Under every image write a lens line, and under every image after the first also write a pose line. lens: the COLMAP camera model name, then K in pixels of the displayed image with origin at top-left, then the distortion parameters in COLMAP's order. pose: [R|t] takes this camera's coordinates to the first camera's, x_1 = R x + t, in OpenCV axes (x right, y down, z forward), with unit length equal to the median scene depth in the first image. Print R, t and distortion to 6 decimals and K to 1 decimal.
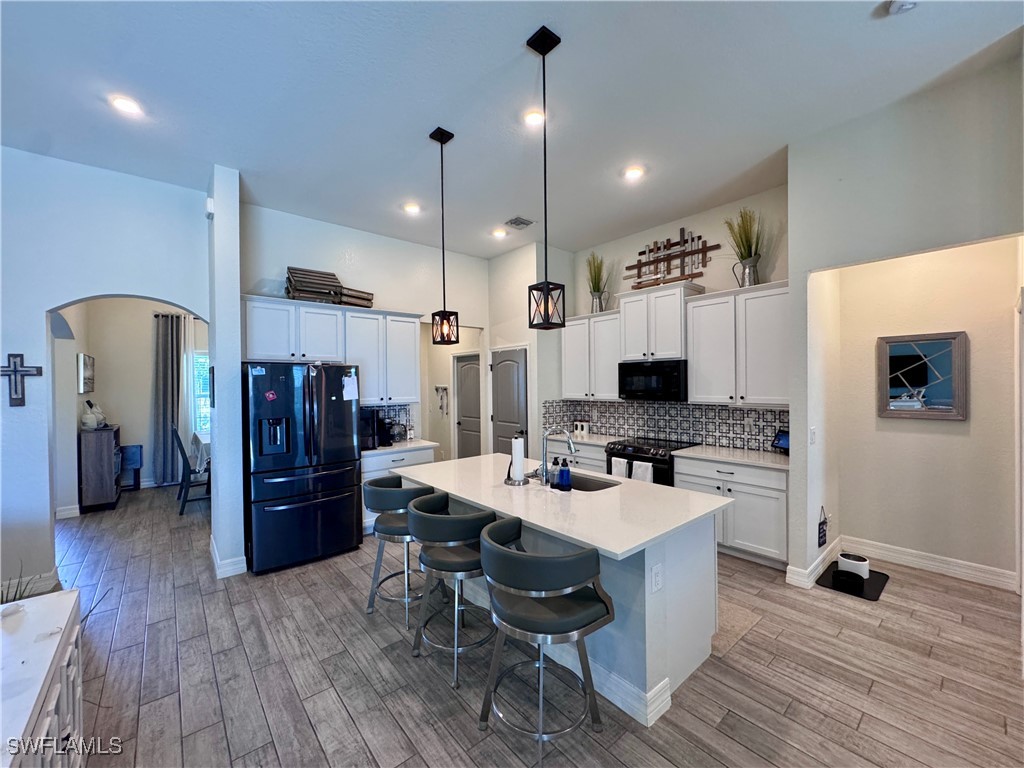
lens RADIAL K [[414.1, 0, 511.8], [0, 414.1, 381.7], [0, 0, 1]] dist [-0.002139, -0.000062]
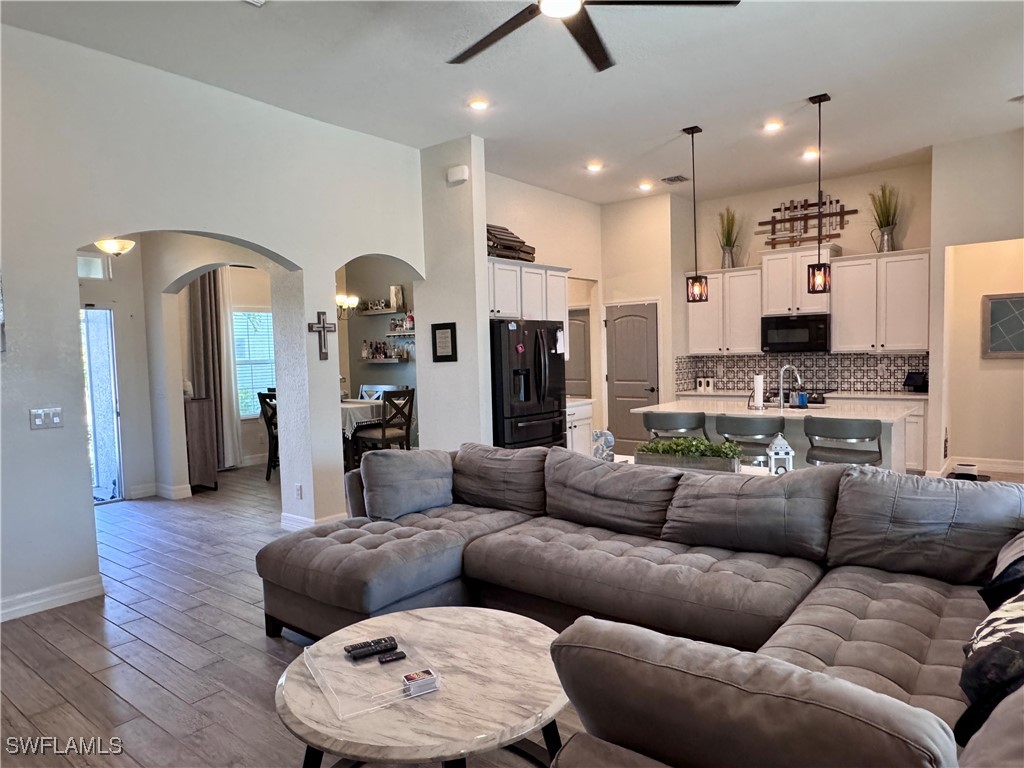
lens RADIAL K [[672.1, 0, 512.0], [0, 672.1, 384.0], [0, 0, 1]] dist [-0.002848, -0.000691]
pose [[0.980545, -0.025973, 0.194567, -0.717666], [0.016197, 0.998533, 0.051668, 0.026318], [-0.195623, -0.047512, 0.979528, -0.568538]]
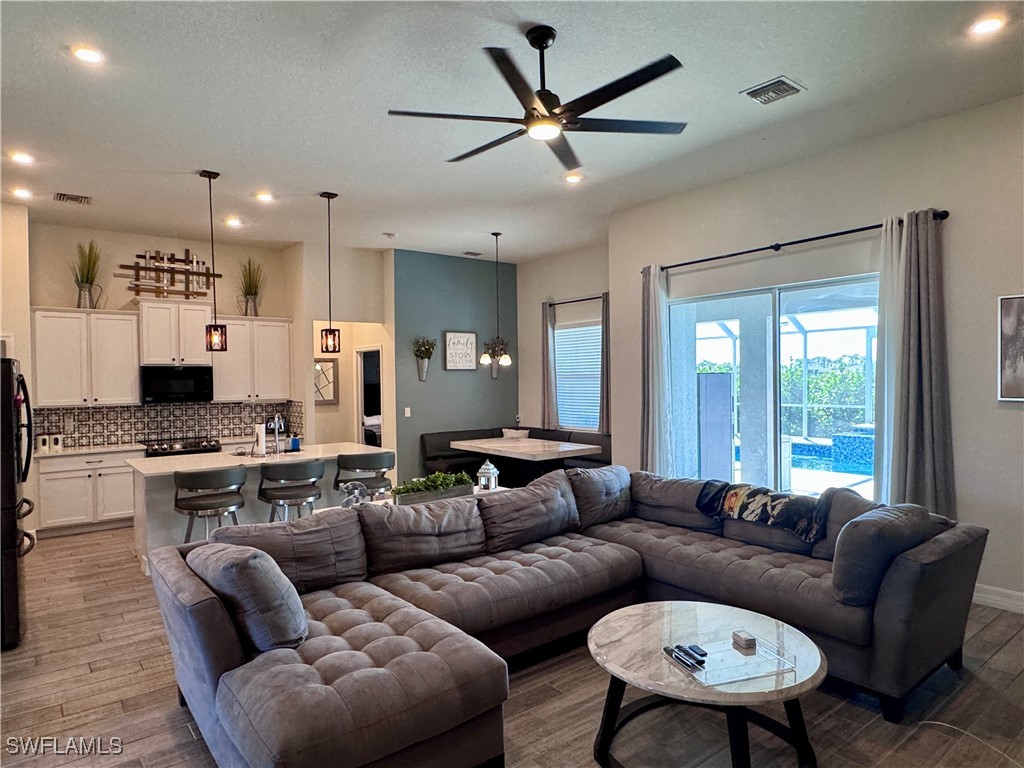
lens RADIAL K [[609.9, 0, 510.9], [0, 609.9, 396.1], [0, 0, 1]] dist [0.002031, 0.000266]
pose [[0.026922, -0.013072, 0.999552, -1.223598], [0.012676, 0.999839, 0.012735, 0.020676], [-0.999557, 0.012328, 0.027083, 0.075448]]
